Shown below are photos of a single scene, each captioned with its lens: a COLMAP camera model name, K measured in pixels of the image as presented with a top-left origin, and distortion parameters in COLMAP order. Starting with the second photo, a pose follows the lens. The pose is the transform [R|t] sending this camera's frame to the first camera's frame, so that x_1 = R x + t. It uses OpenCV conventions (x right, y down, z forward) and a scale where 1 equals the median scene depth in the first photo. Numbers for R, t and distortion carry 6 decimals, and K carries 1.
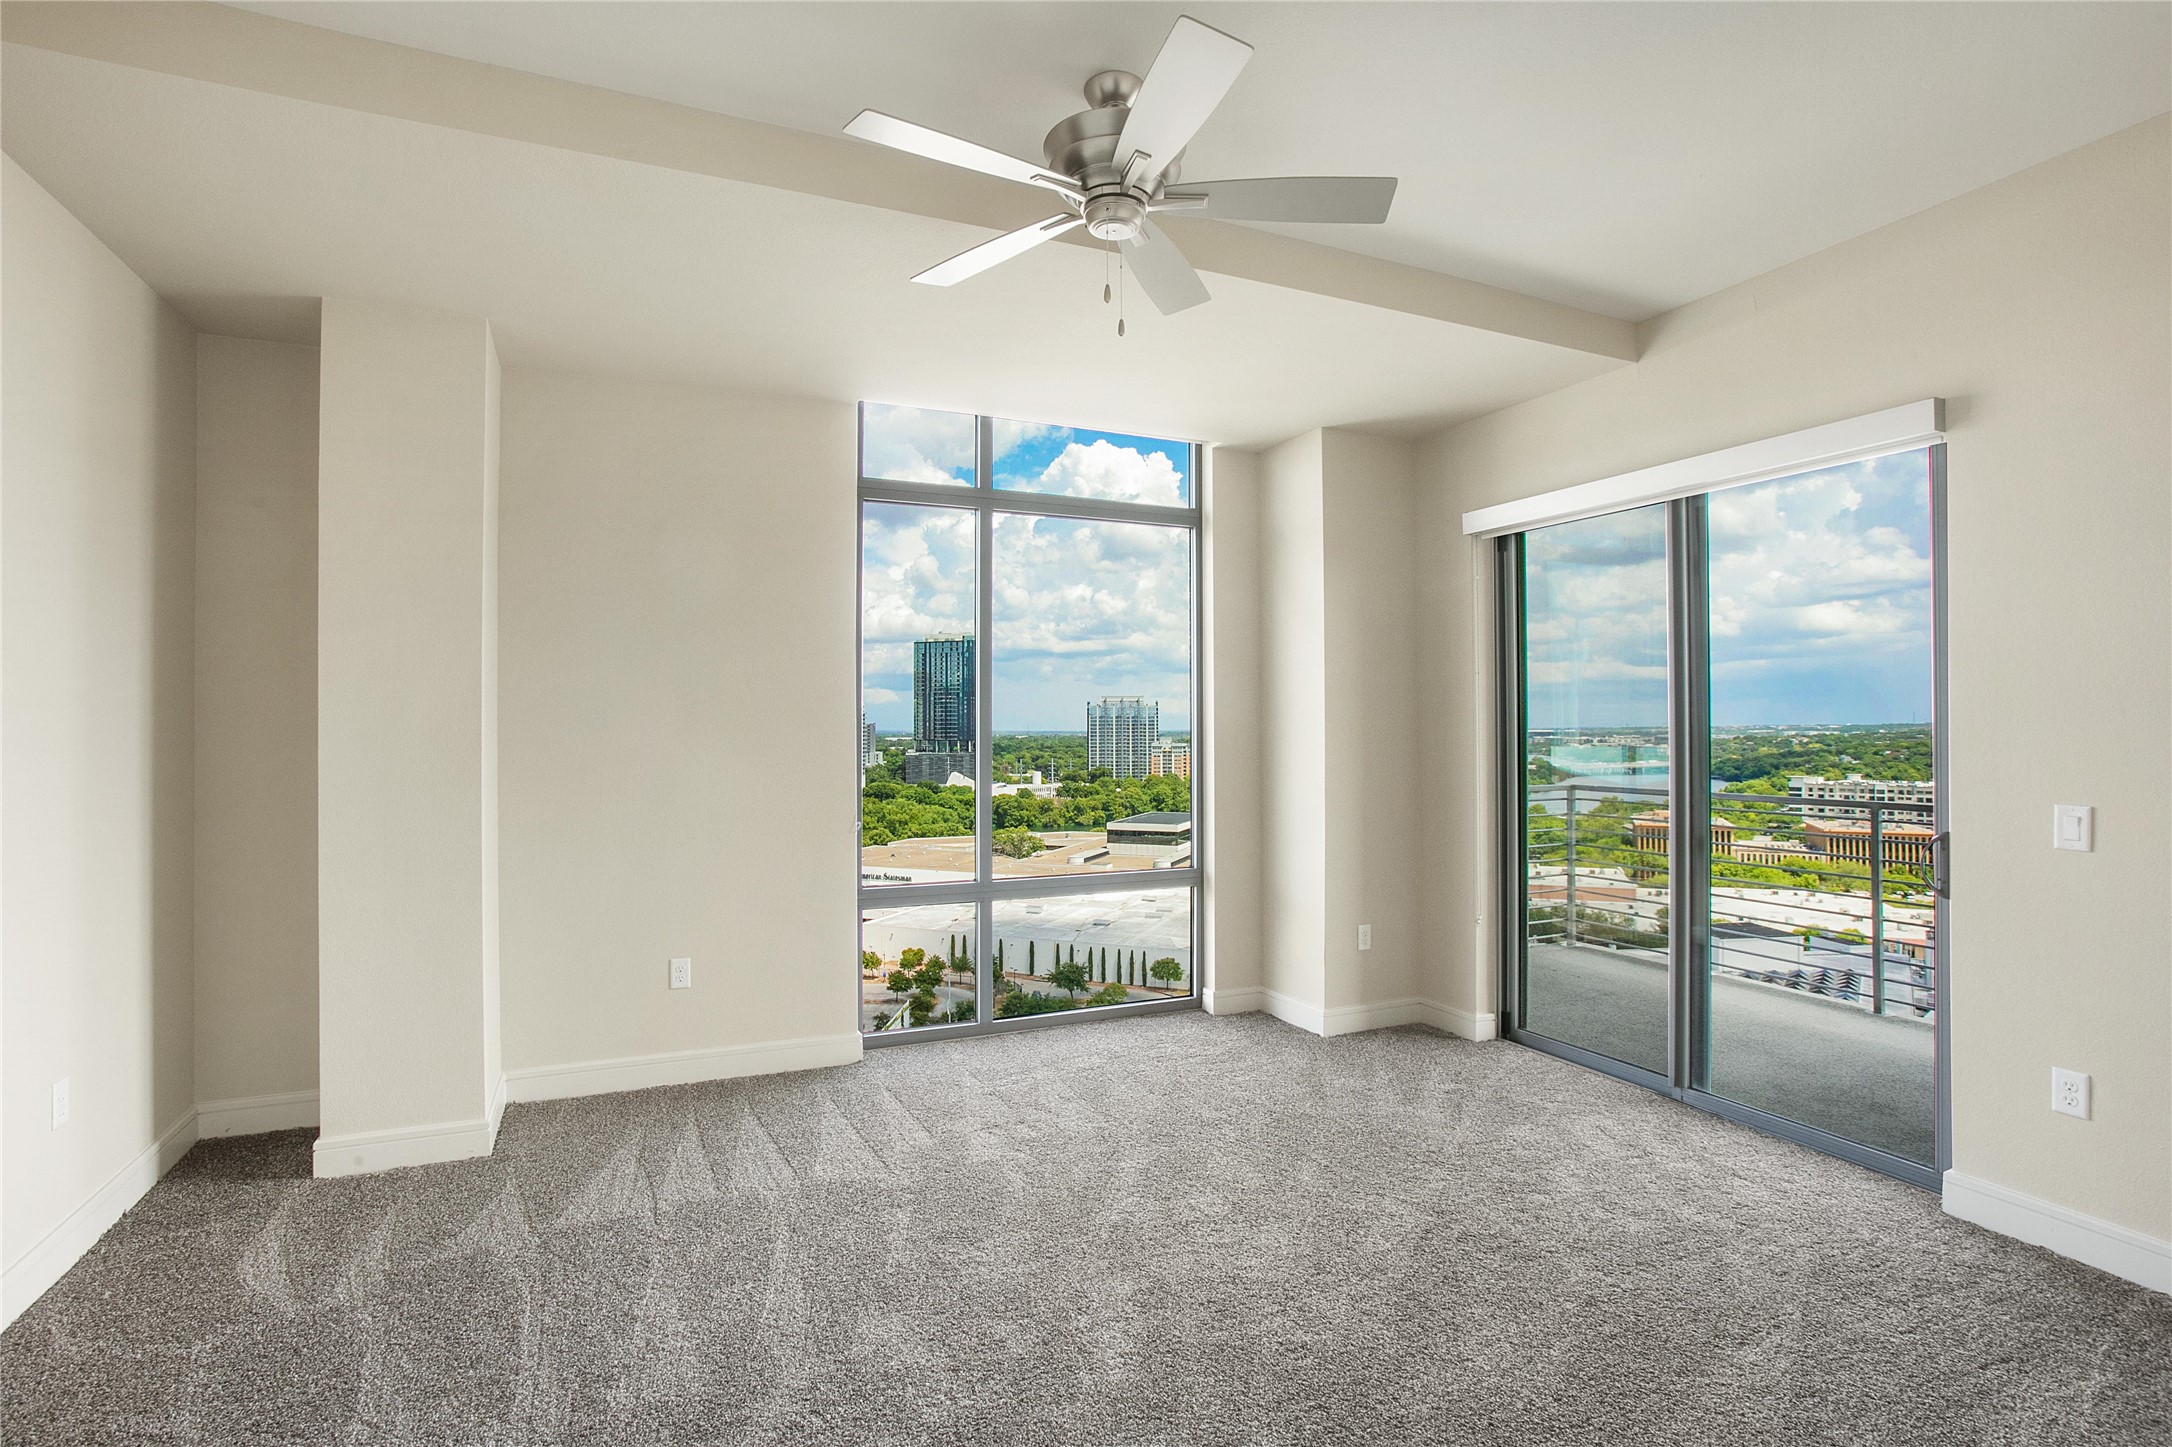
lens RADIAL K [[1107.9, 0, 1068.6], [0, 1107.9, 704.4], [0, 0, 1]] dist [-0.056549, 0.026661]
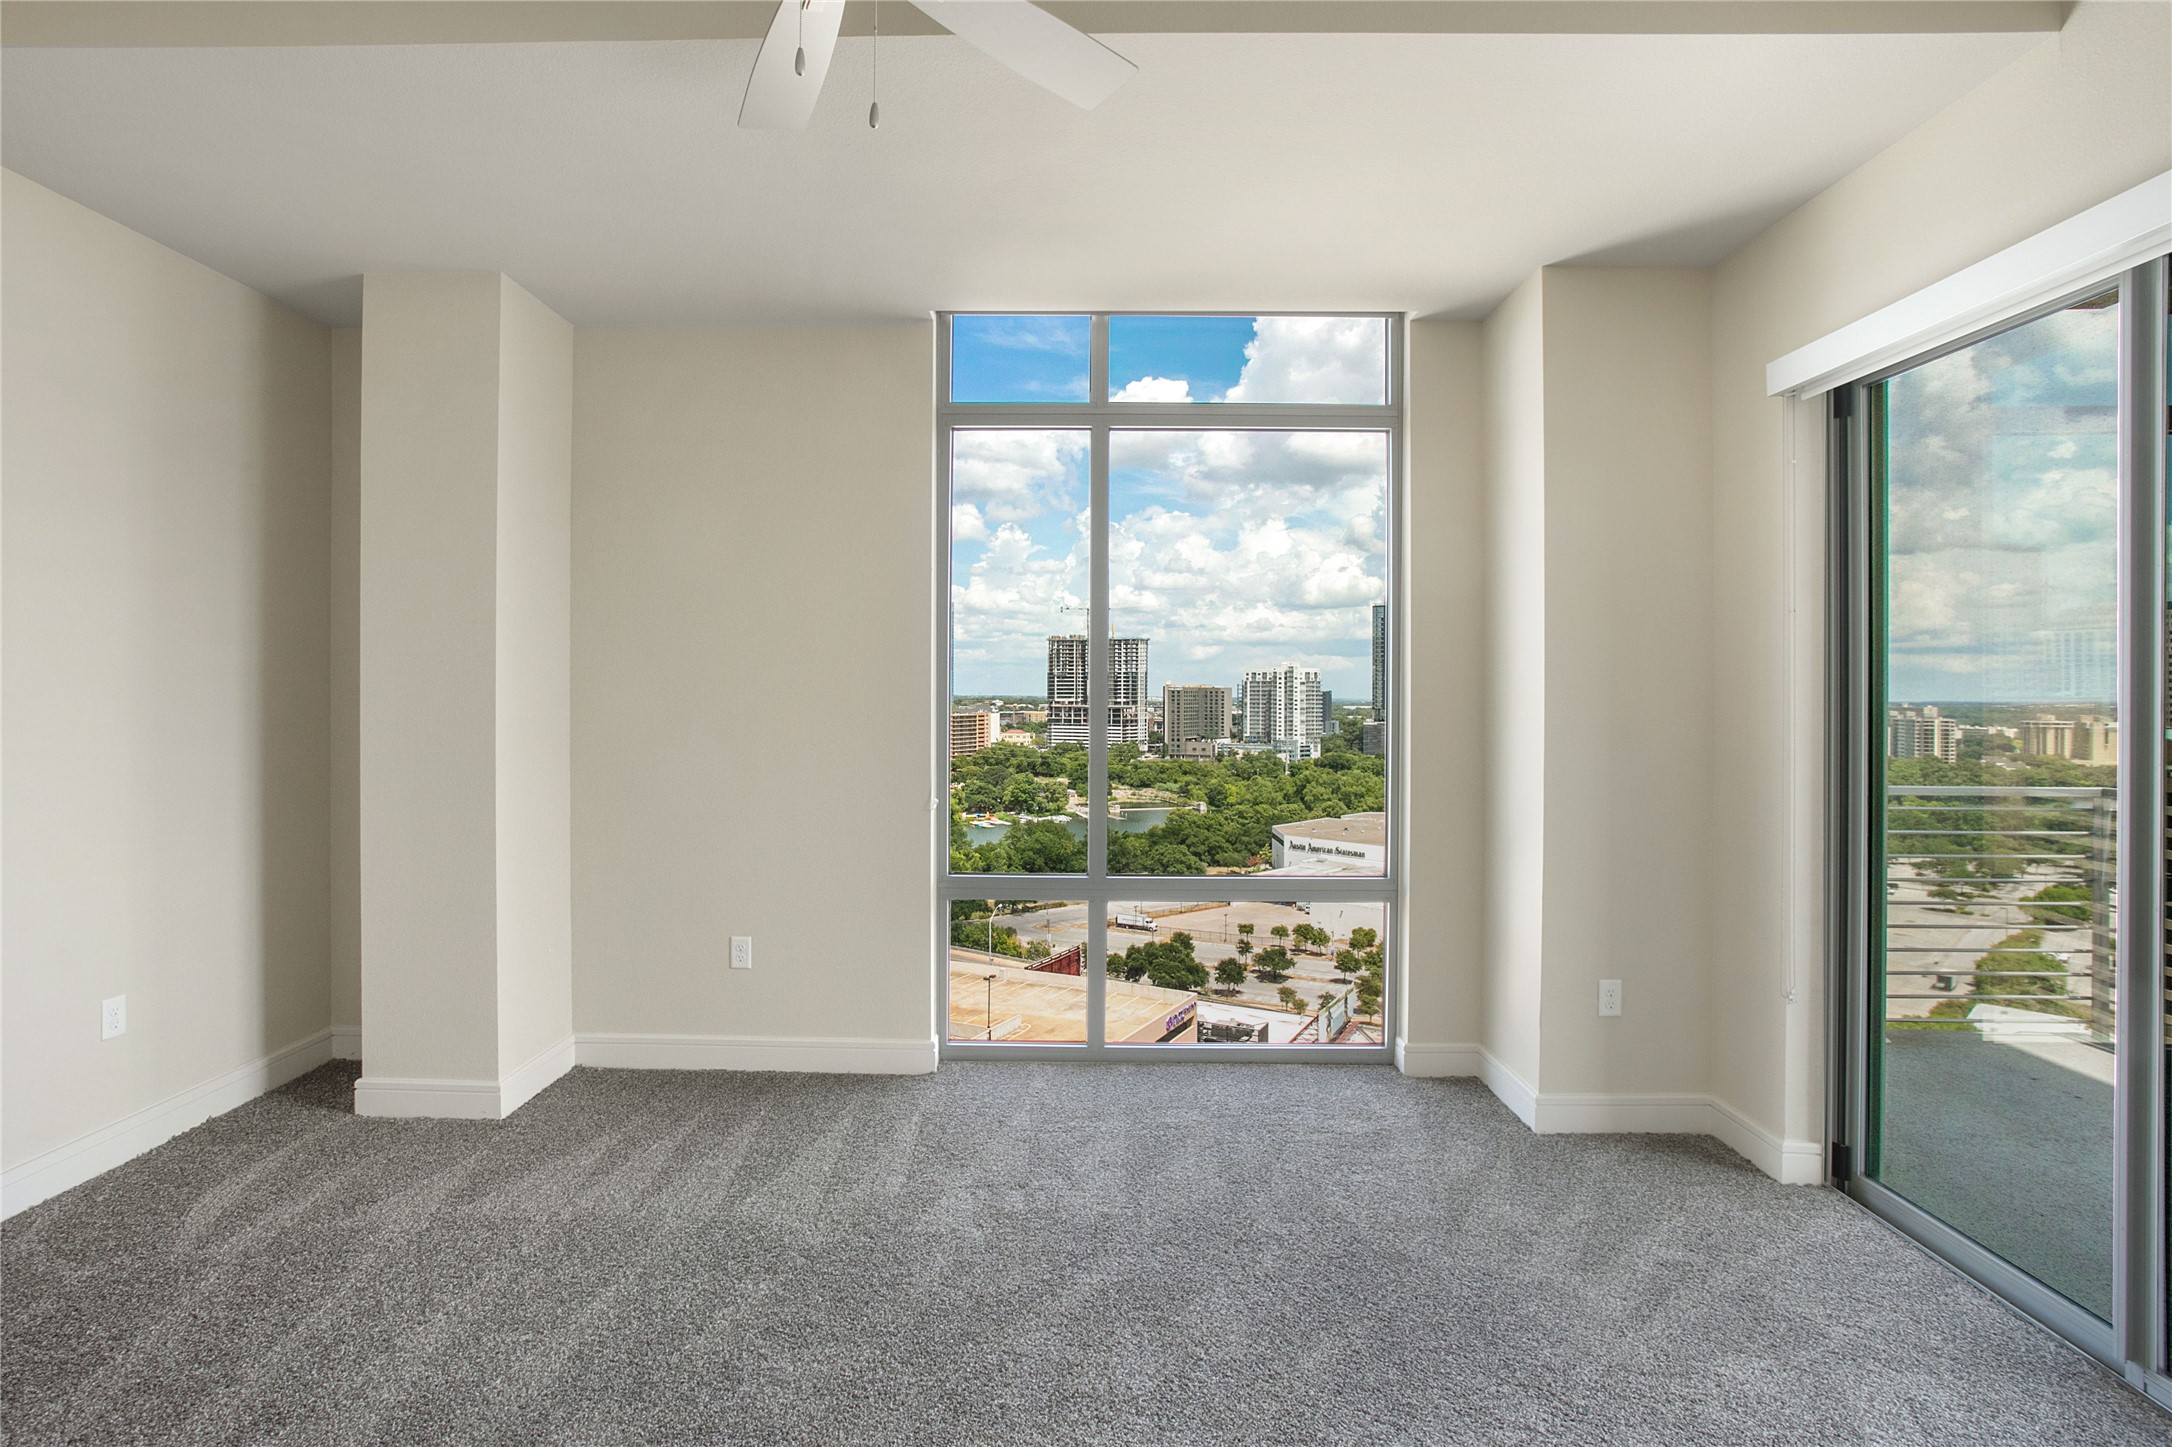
lens RADIAL K [[1107.9, 0, 1042.0], [0, 1107.9, 696.7], [0, 0, 1]] dist [-0.056549, 0.026661]
pose [[0.900062, 0.006212, -0.435717, 0.294768], [0.003372, 0.999769, 0.021221, 0.008276], [0.435749, -0.020569, 0.899833, 0.282006]]
